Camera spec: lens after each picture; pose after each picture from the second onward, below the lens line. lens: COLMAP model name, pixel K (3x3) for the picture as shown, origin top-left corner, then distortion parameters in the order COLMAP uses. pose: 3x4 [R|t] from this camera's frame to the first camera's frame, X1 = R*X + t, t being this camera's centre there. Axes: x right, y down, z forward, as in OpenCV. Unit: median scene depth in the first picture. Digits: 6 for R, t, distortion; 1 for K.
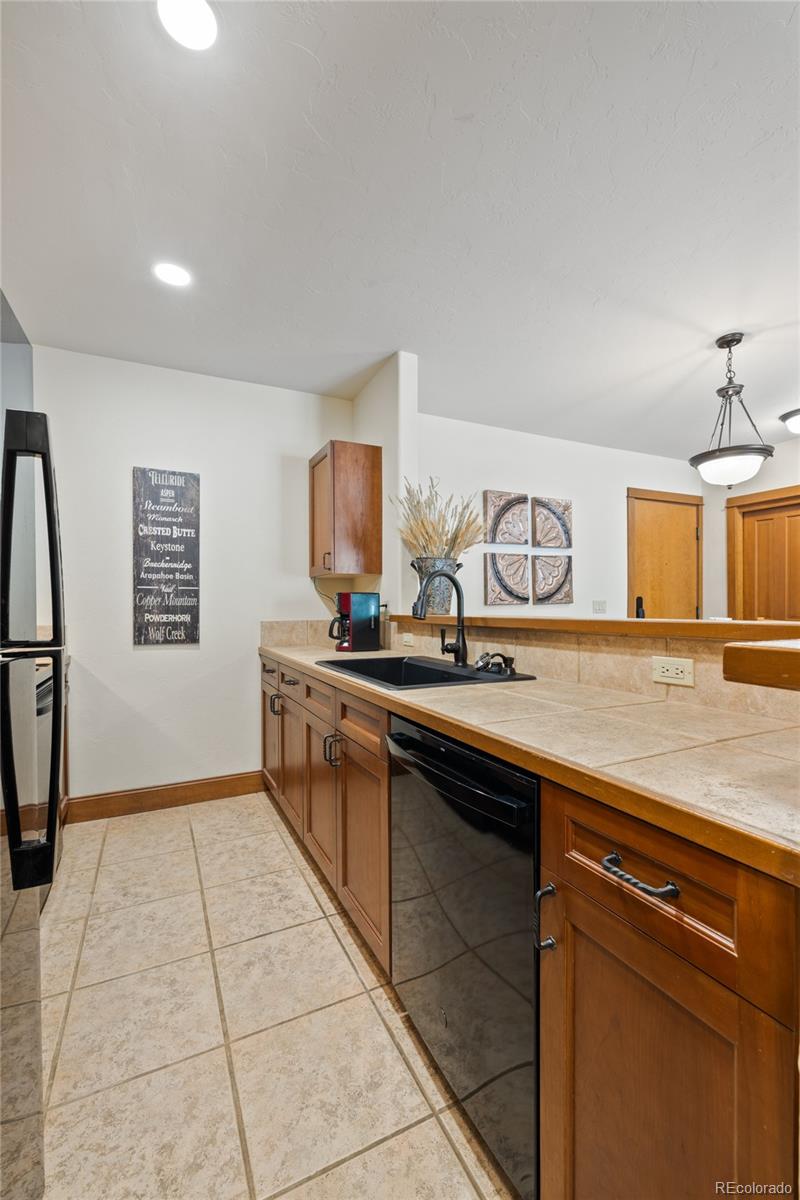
lens RADIAL K [[501.8, 0, 394.6], [0, 501.8, 611.8], [0, 0, 1]] dist [0.000335, 0.000041]
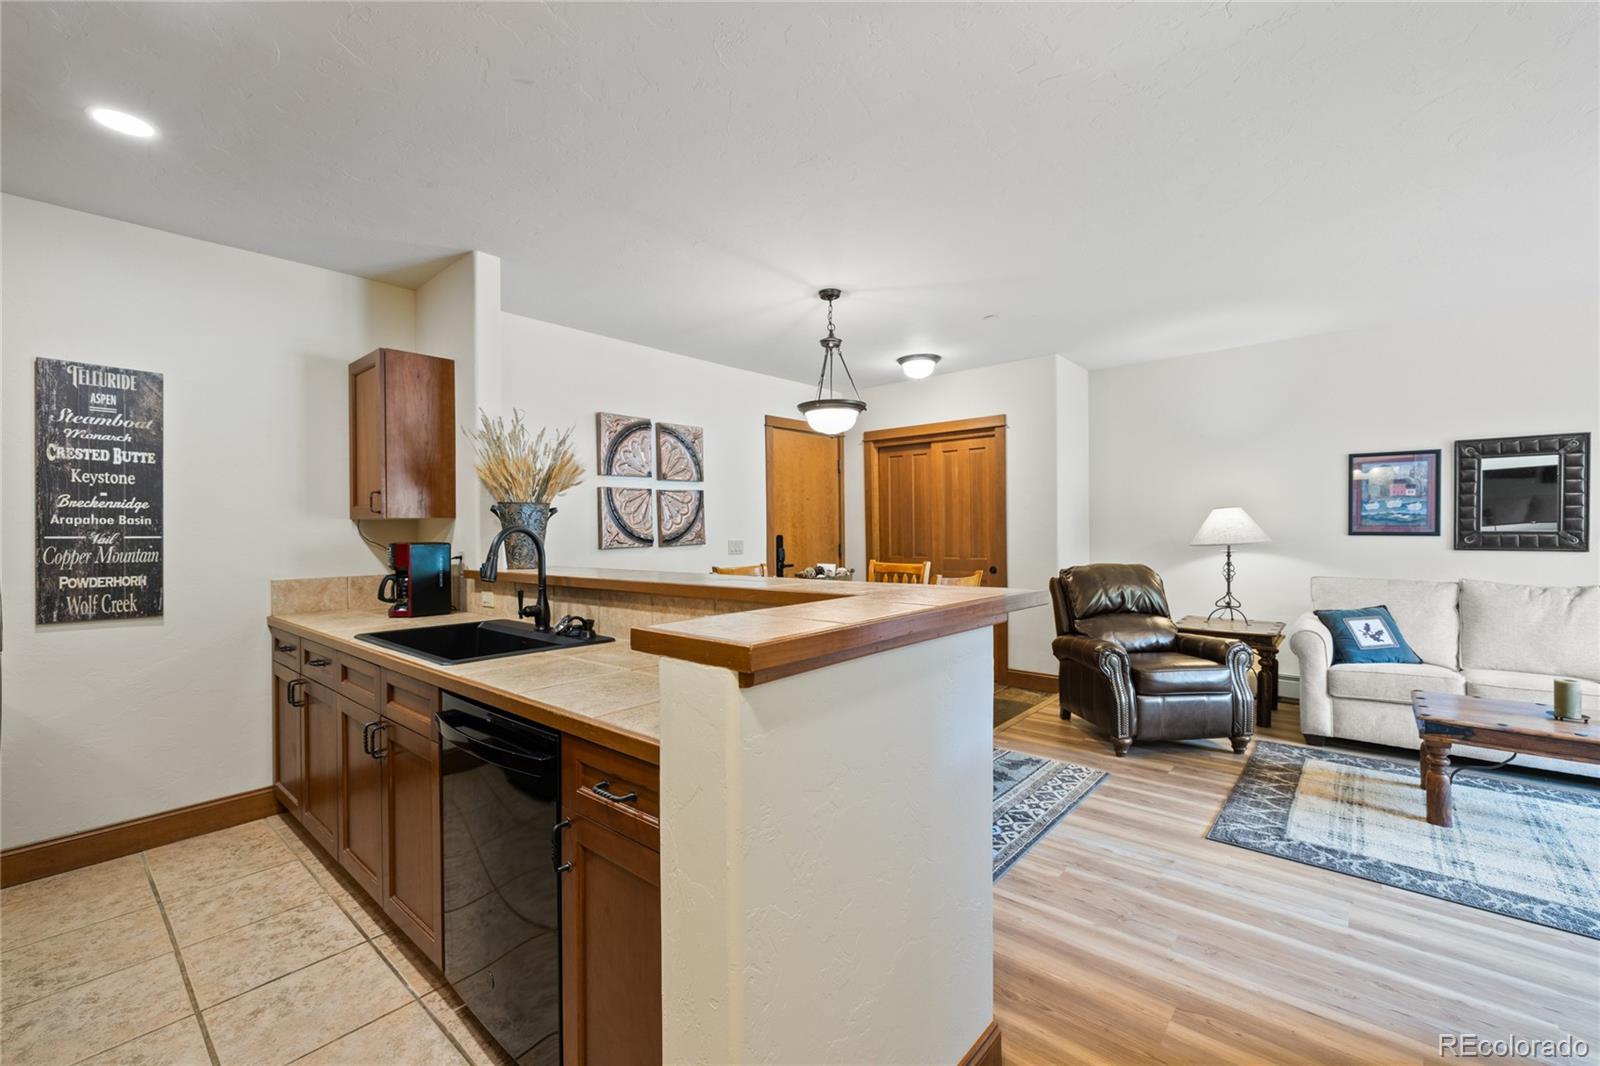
lens RADIAL K [[669.1, 0, 792.6], [0, 669.1, 533.5], [0, 0, 1]] dist [0.000335, 0.000041]
pose [[0.919661, -0.005728, 0.392670, 0.053087], [0.009618, 0.999922, -0.007941, -0.037901], [-0.392594, 0.011080, 0.919645, -0.209495]]
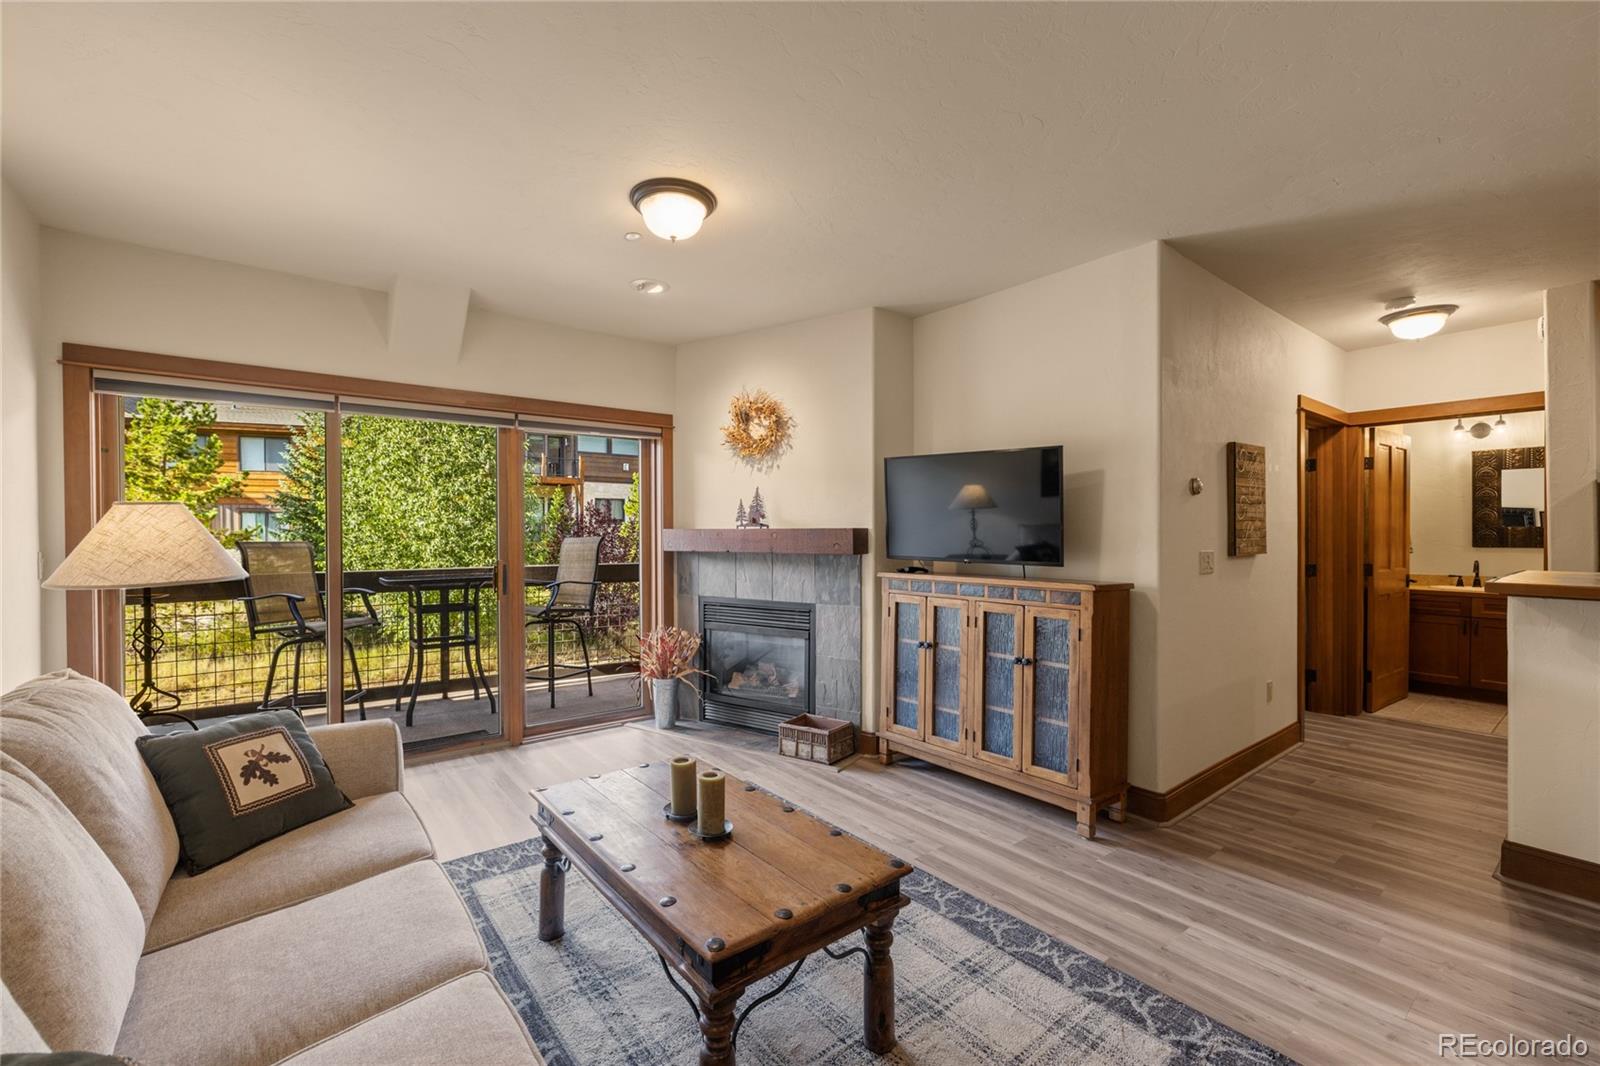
lens RADIAL K [[669.1, 0, 784.9], [0, 669.1, 541.5], [0, 0, 1]] dist [0.000335, 0.000041]
pose [[-0.977714, 0.009085, -0.209743, 1.515385], [0.003557, 0.999637, 0.026720, -0.064248], [0.209909, 0.025378, -0.977391, 0.874553]]
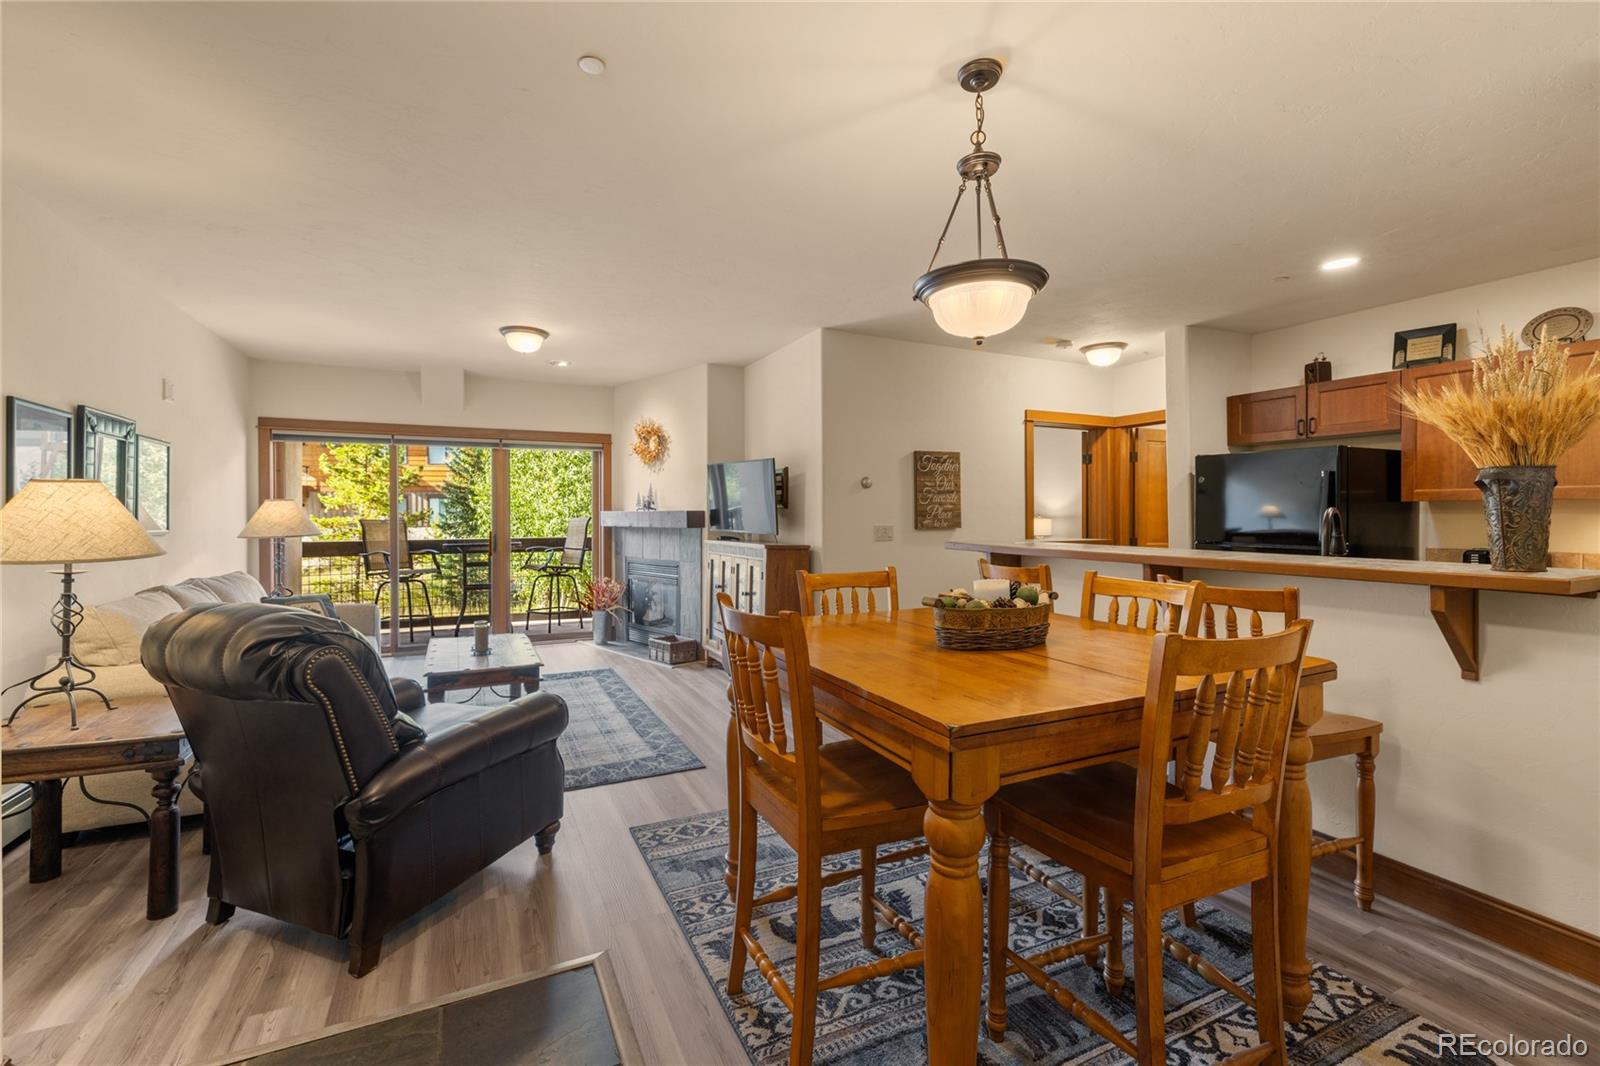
lens RADIAL K [[669.1, 0, 789.0], [0, 669.1, 516.7], [0, 0, 1]] dist [0.000335, 0.000041]
pose [[-0.999970, 0.007489, -0.001799, 0.818424], [0.007459, 0.999838, 0.016365, -0.067720], [0.001921, 0.016351, -0.999864, 1.619860]]
